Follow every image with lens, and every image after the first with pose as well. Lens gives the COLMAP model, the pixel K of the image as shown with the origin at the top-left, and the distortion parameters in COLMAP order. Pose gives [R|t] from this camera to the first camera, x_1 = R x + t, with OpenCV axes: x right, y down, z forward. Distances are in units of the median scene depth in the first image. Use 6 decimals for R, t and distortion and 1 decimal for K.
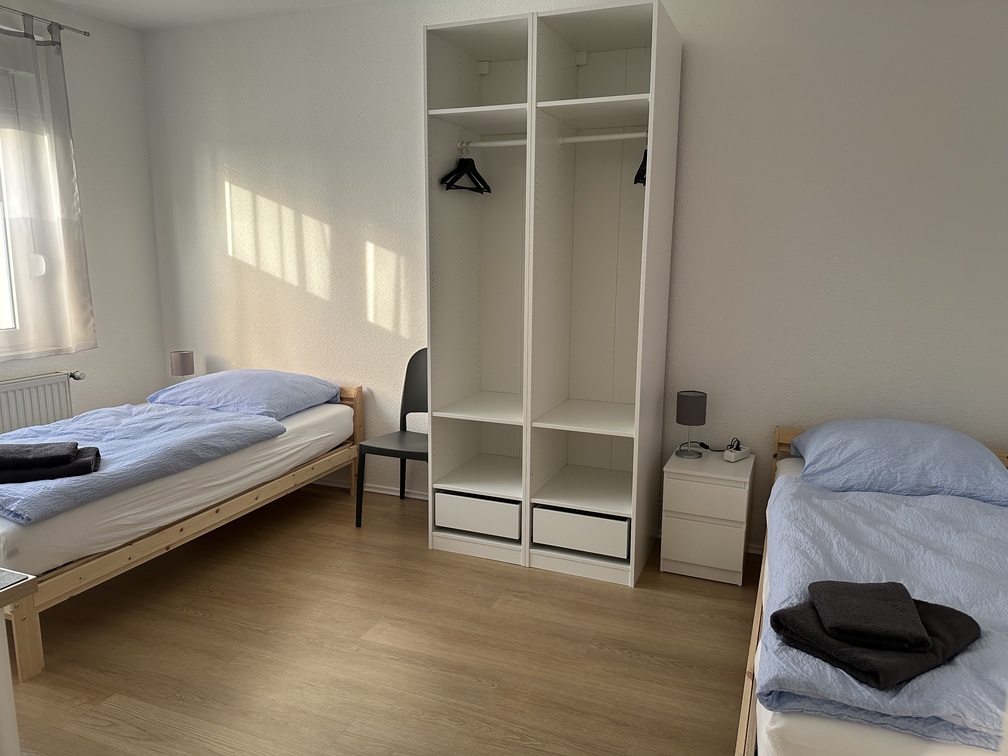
lens RADIAL K [[712.9, 0, 509.9], [0, 712.9, 377.6], [0, 0, 1]] dist [0.089644, -0.108518]
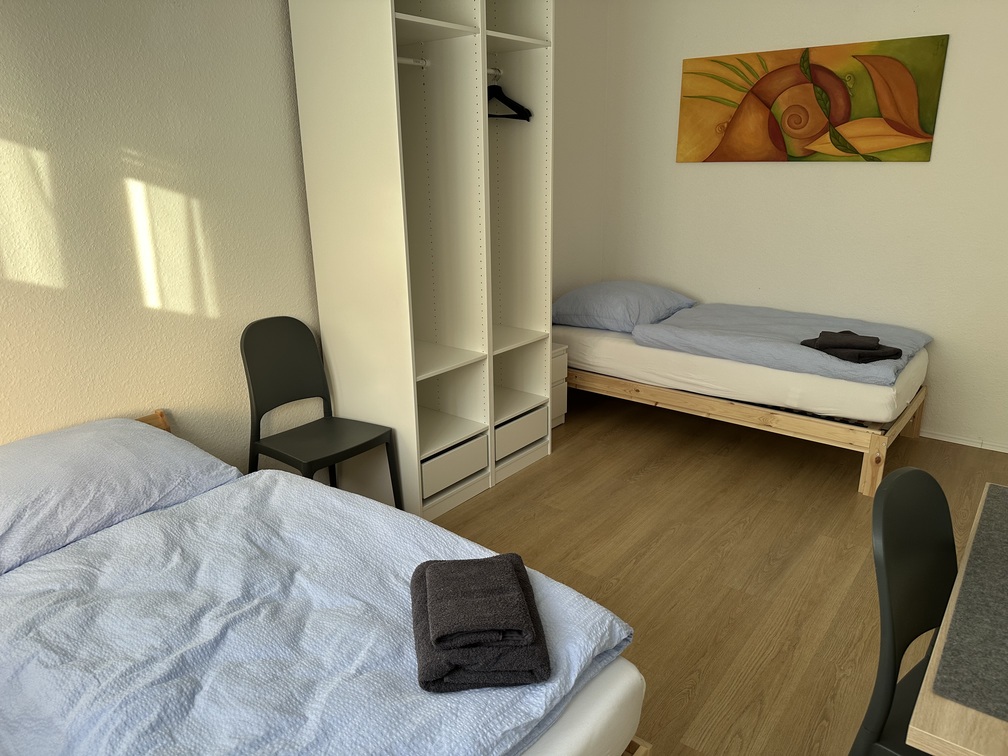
lens RADIAL K [[700.5, 0, 504.2], [0, 700.5, 382.4], [0, 0, 1]] dist [0.091030, -0.129830]
pose [[0.274705, -0.303331, 0.912429, -0.837621], [0.183343, 0.948050, 0.259974, -0.144735], [-0.943887, 0.095871, 0.316048, 0.609535]]
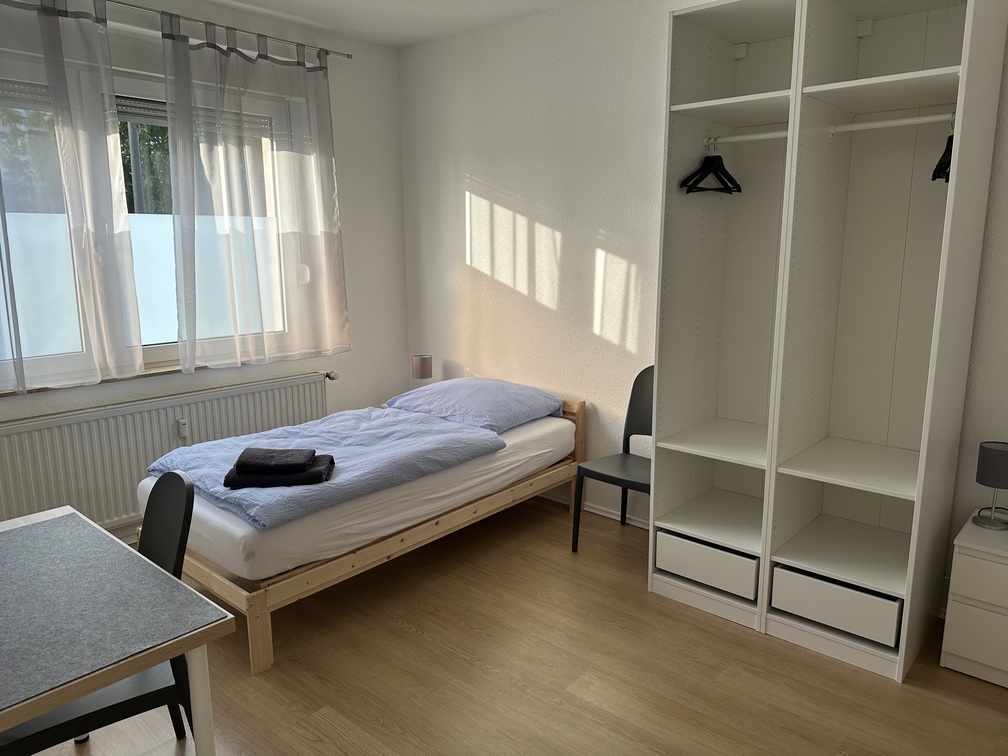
lens RADIAL K [[716.0, 0, 503.6], [0, 716.0, 374.7], [0, 0, 1]] dist [0.090194, -0.119305]
pose [[0.942435, 0.048757, -0.330817, 0.004255], [-0.046912, 0.998807, 0.013564, -0.037782], [0.331084, 0.002736, 0.943597, 0.079073]]
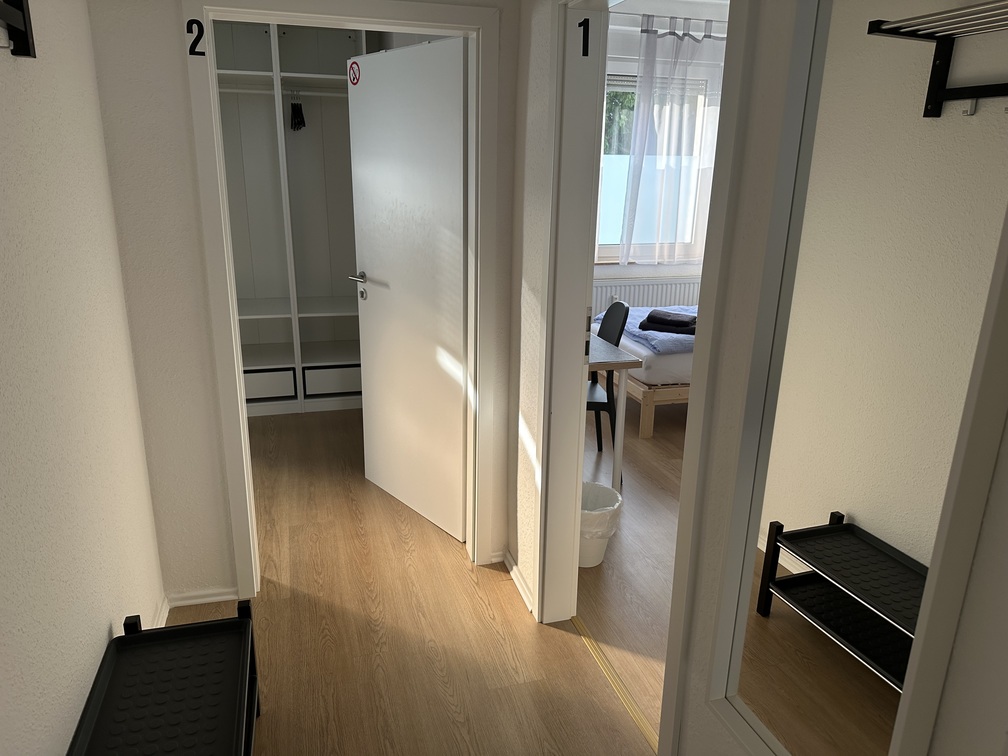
lens RADIAL K [[712.2, 0, 506.5], [0, 712.2, 379.1], [0, 0, 1]] dist [0.093133, -0.288405]
pose [[0.623138, 0.227074, -0.748423, 0.288996], [-0.153301, 0.973825, 0.167823, 0.017516], [0.766941, 0.010158, 0.641637, -0.274067]]
